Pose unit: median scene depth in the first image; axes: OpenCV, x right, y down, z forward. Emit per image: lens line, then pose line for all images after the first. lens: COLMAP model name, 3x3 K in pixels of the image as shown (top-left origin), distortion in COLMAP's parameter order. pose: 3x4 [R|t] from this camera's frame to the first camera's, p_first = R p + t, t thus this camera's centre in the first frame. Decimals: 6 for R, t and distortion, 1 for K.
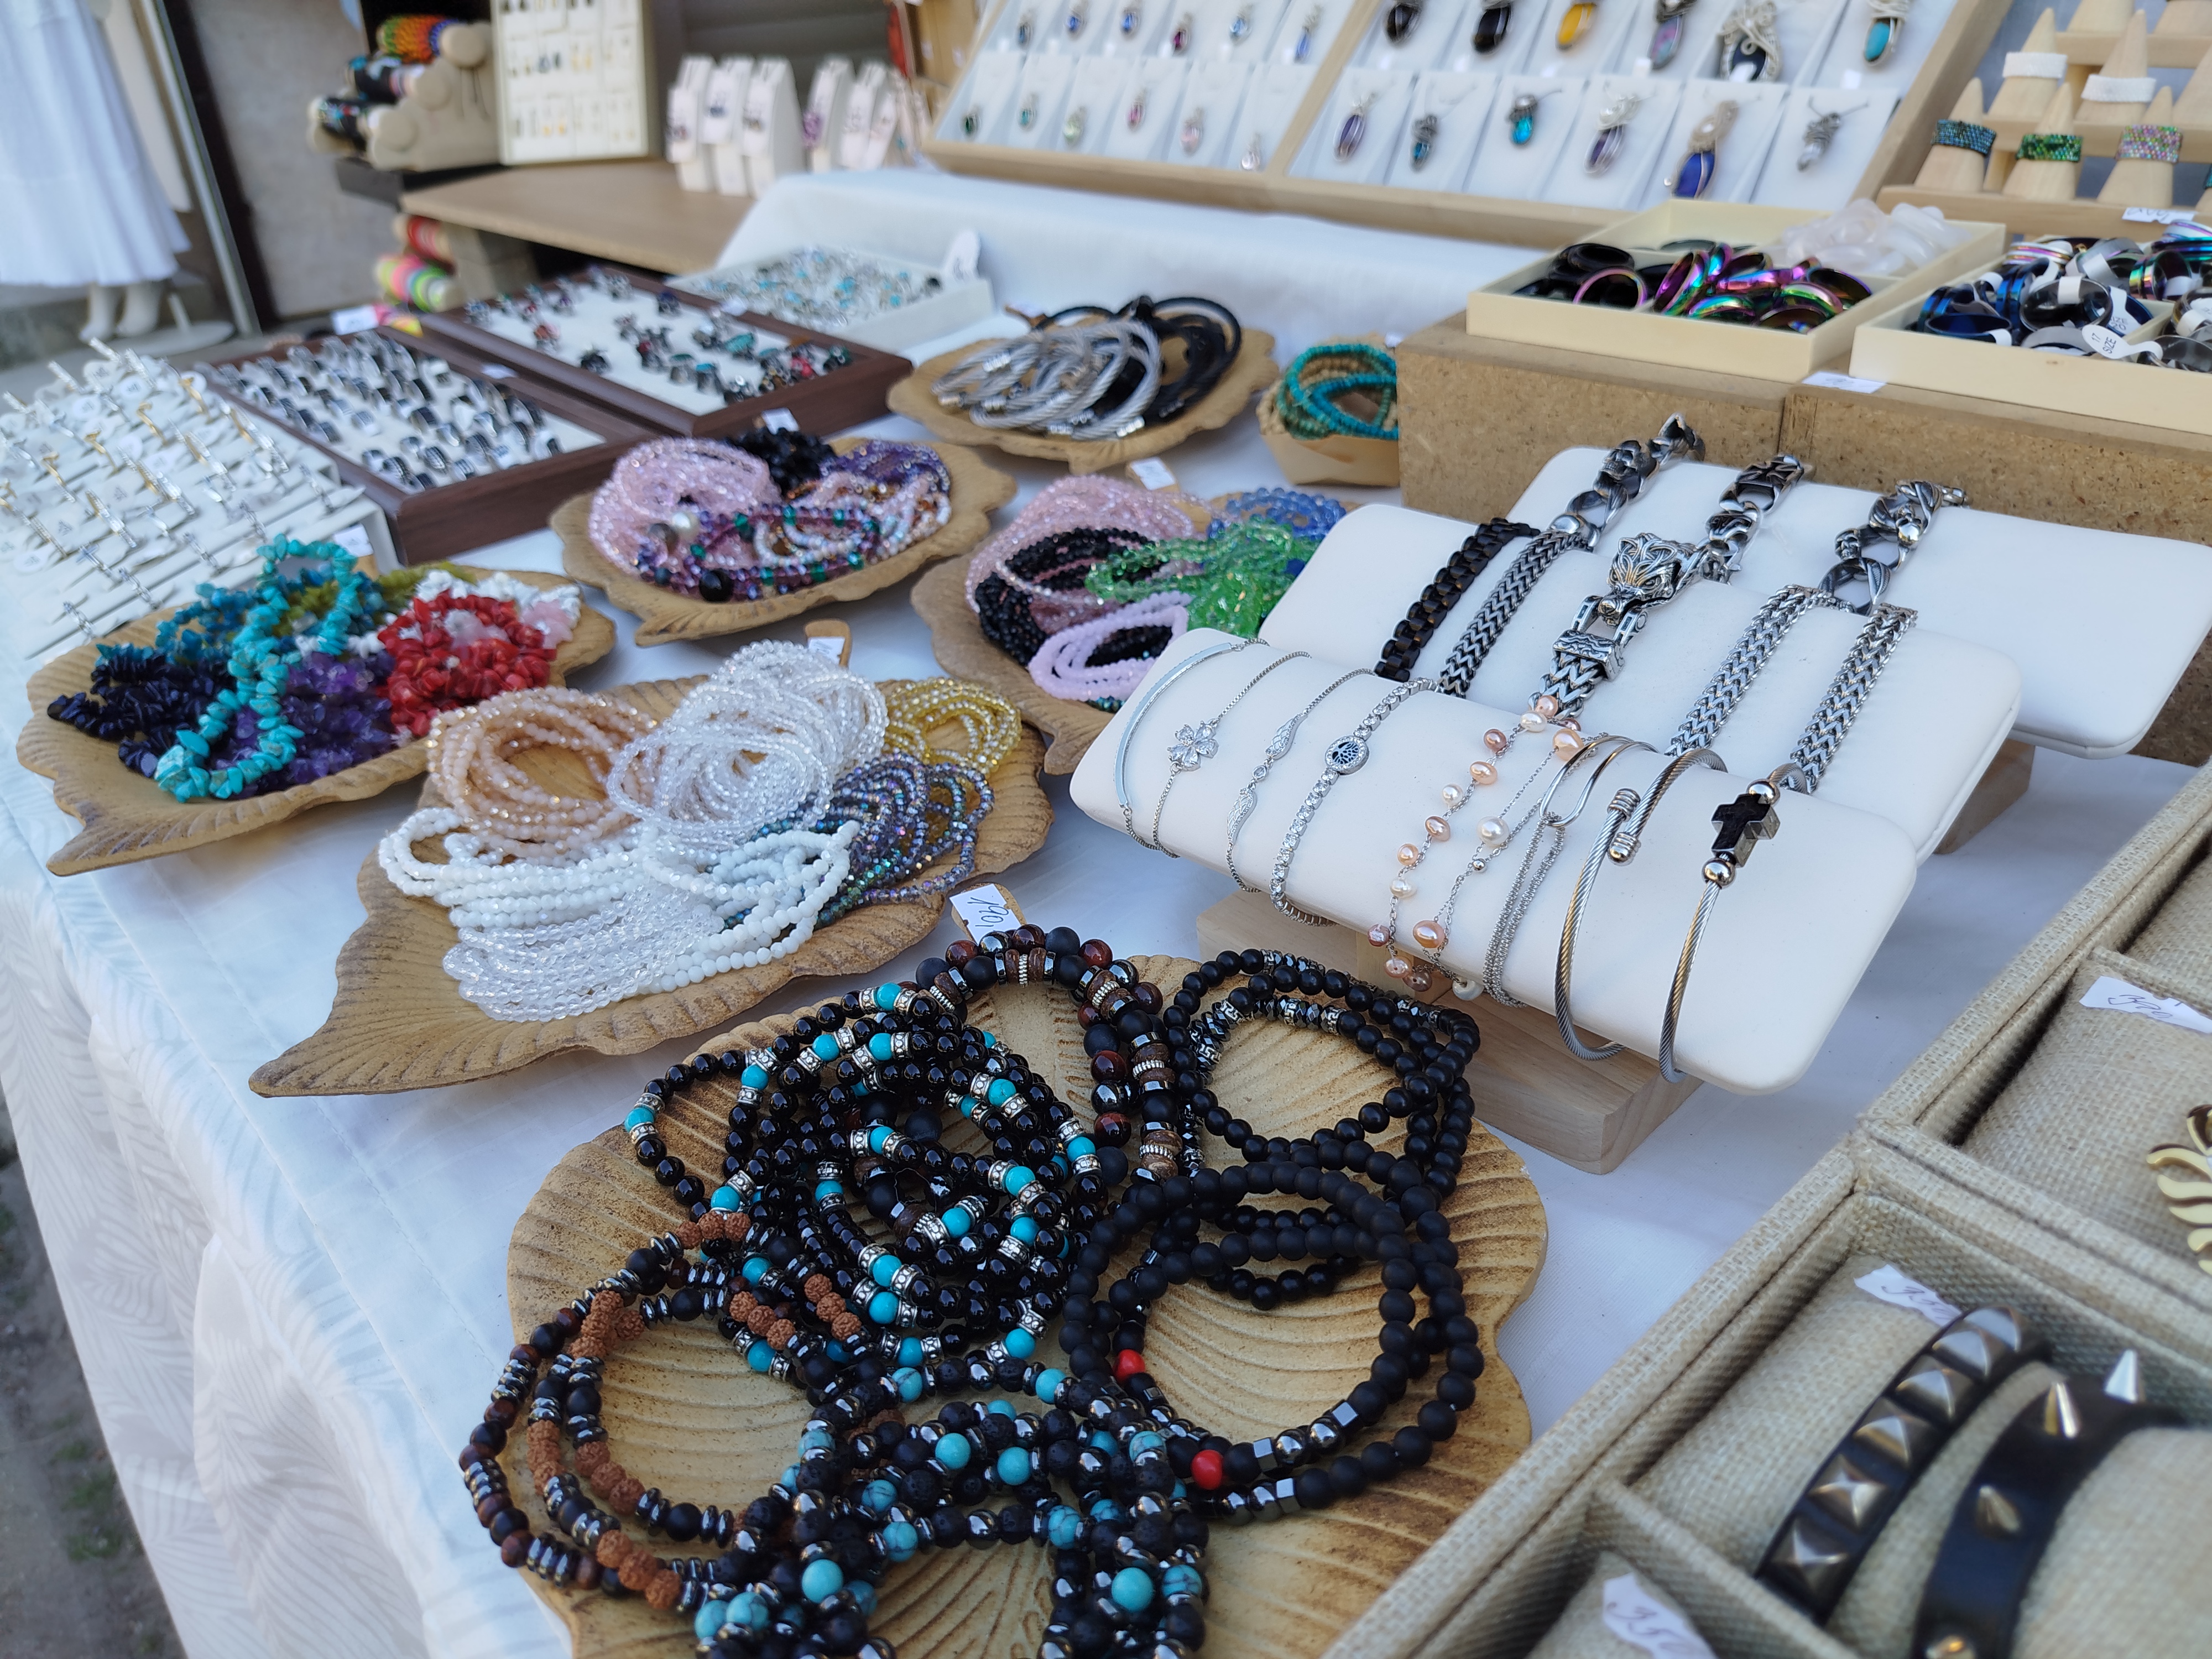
lens RADIAL K [[1473.3, 0, 1106.0], [0, 1473.3, 829.5], [0, 0, 1]] dist [0.008196, 0.002337]
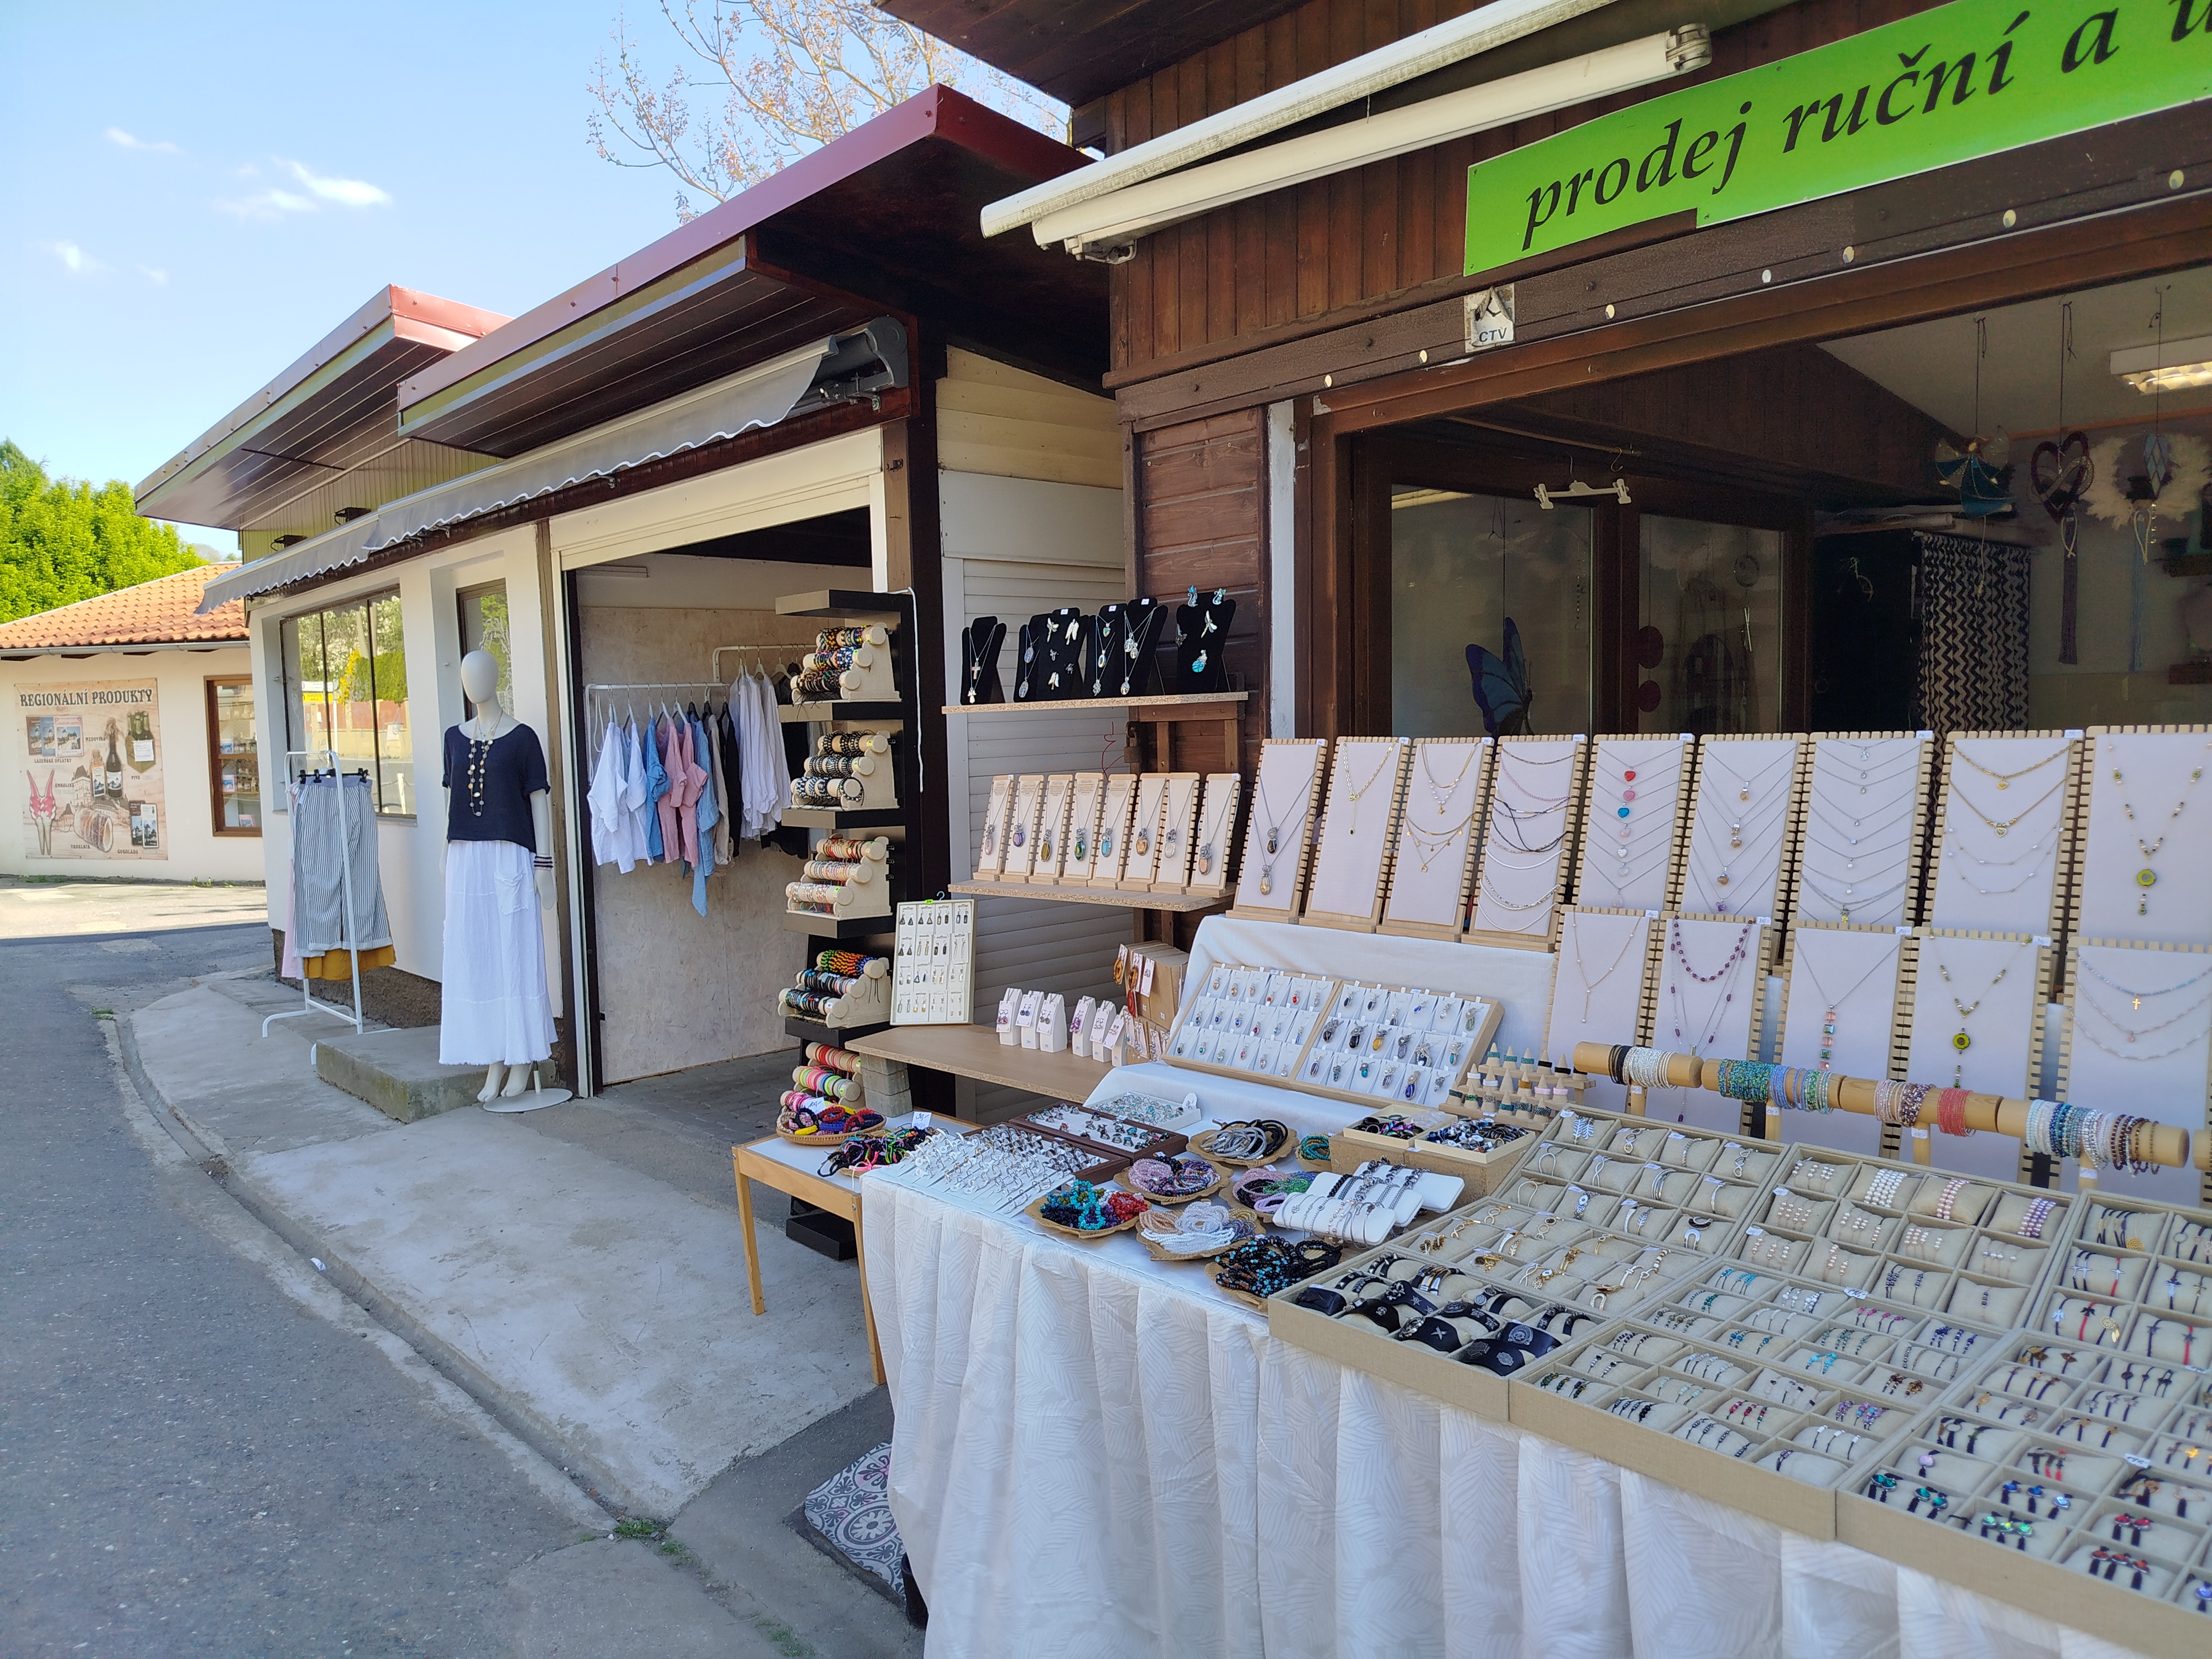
lens RADIAL K [[1473.3, 0, 1106.0], [0, 1473.3, 829.5], [0, 0, 1]] dist [0.008196, 0.002337]
pose [[0.999858, 0.013653, 0.009912, -0.451778], [-0.007429, 0.883771, -0.467861, 0.793340], [-0.015148, 0.467720, 0.883747, -2.859093]]
